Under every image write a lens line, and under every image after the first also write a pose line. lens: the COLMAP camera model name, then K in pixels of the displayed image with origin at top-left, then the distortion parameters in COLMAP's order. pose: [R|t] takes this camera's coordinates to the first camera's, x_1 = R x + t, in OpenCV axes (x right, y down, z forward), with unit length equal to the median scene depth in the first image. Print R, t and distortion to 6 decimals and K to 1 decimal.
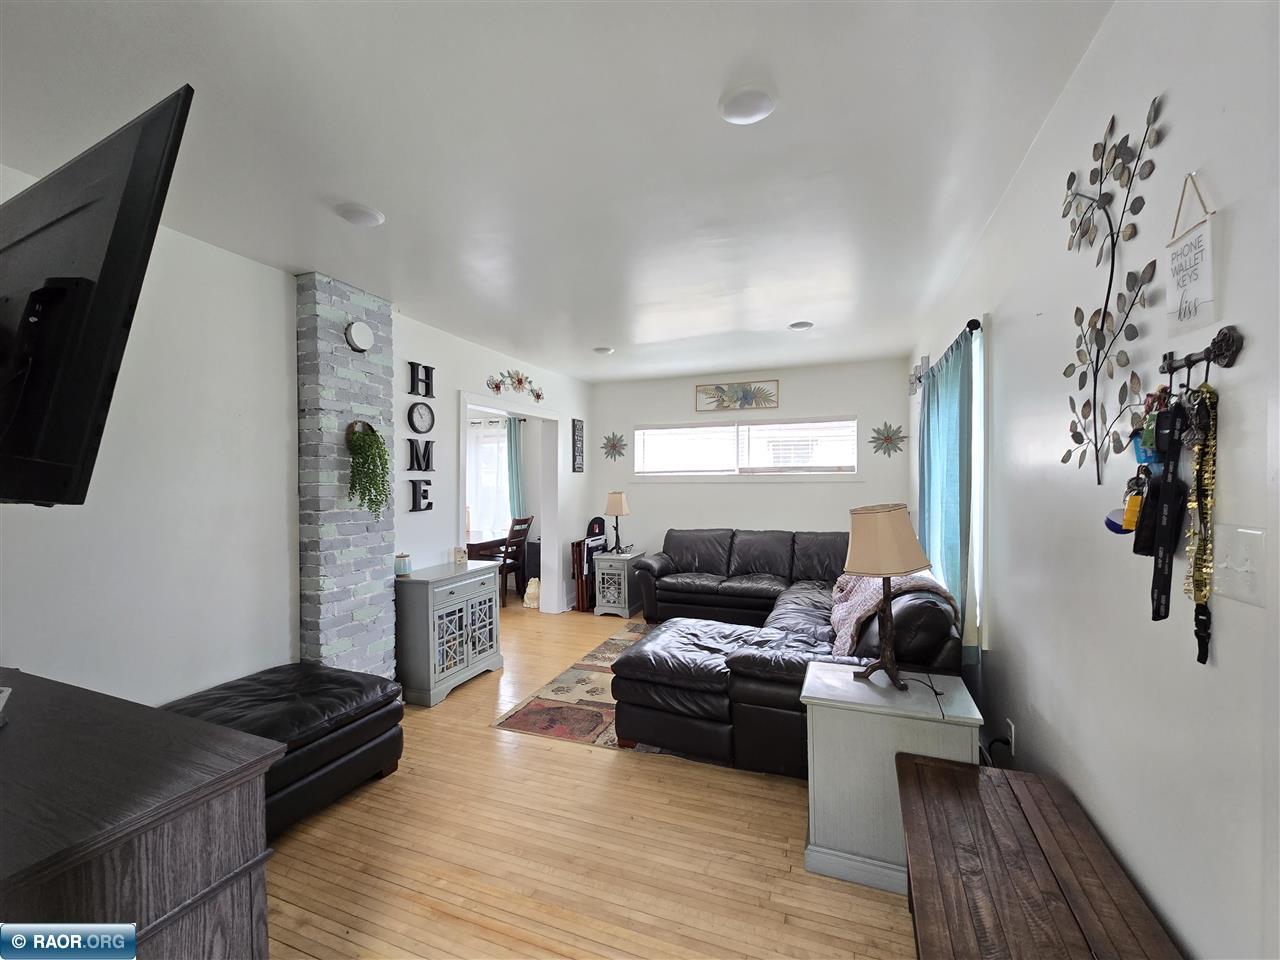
lens RADIAL K [[524.3, 0, 626.8], [0, 524.3, 490.3], [0, 0, 1]] dist [-0.003216, -0.000353]
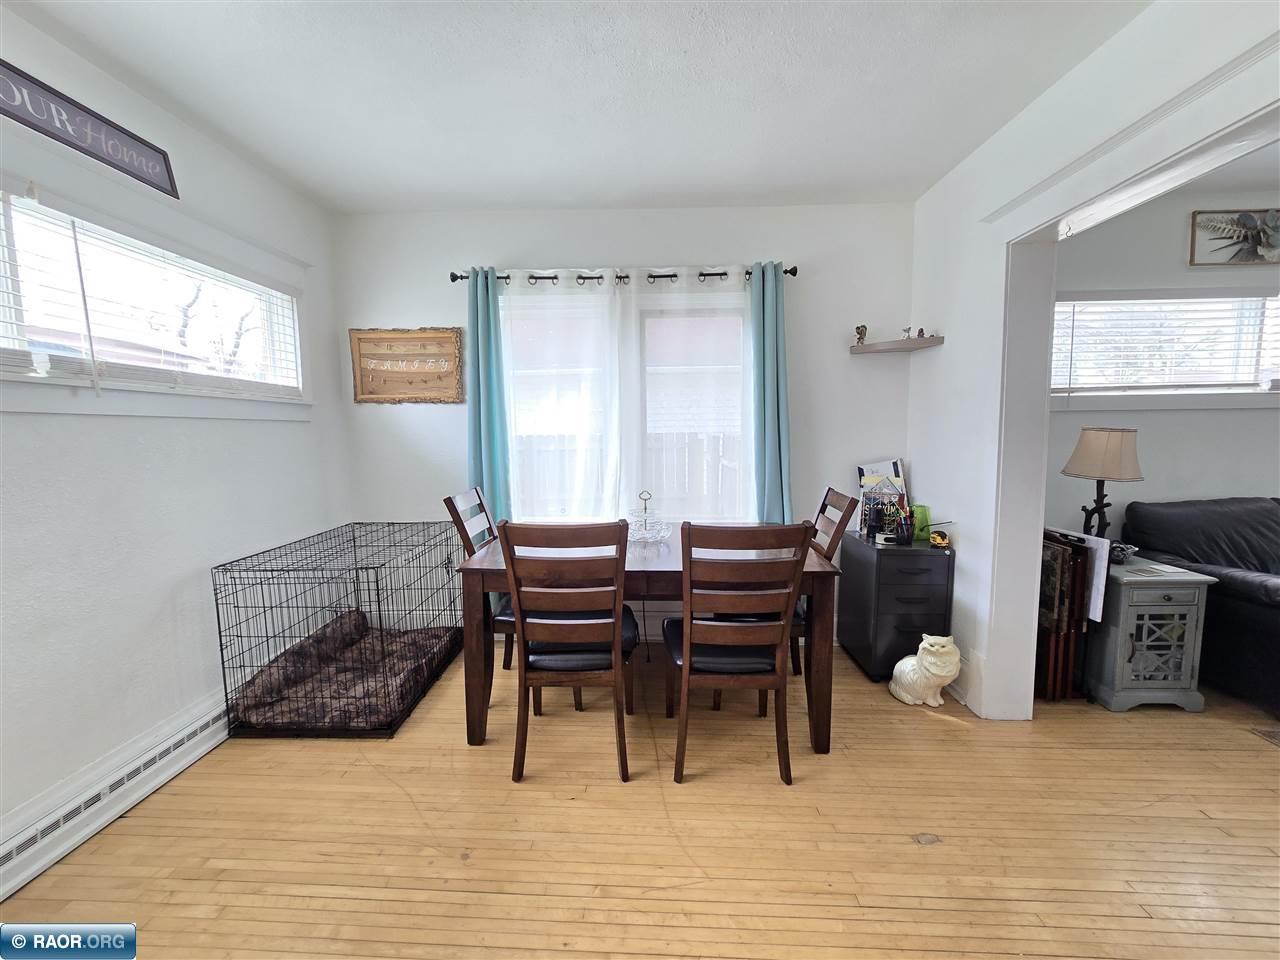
lens RADIAL K [[524.3, 0, 631.8], [0, 524.3, 487.1], [0, 0, 1]] dist [-0.003216, -0.000353]
pose [[0.943130, -0.039347, 0.330088, -0.618708], [0.015215, 0.997039, 0.075376, 0.015828], [-0.332077, -0.066067, 0.940936, 0.798505]]
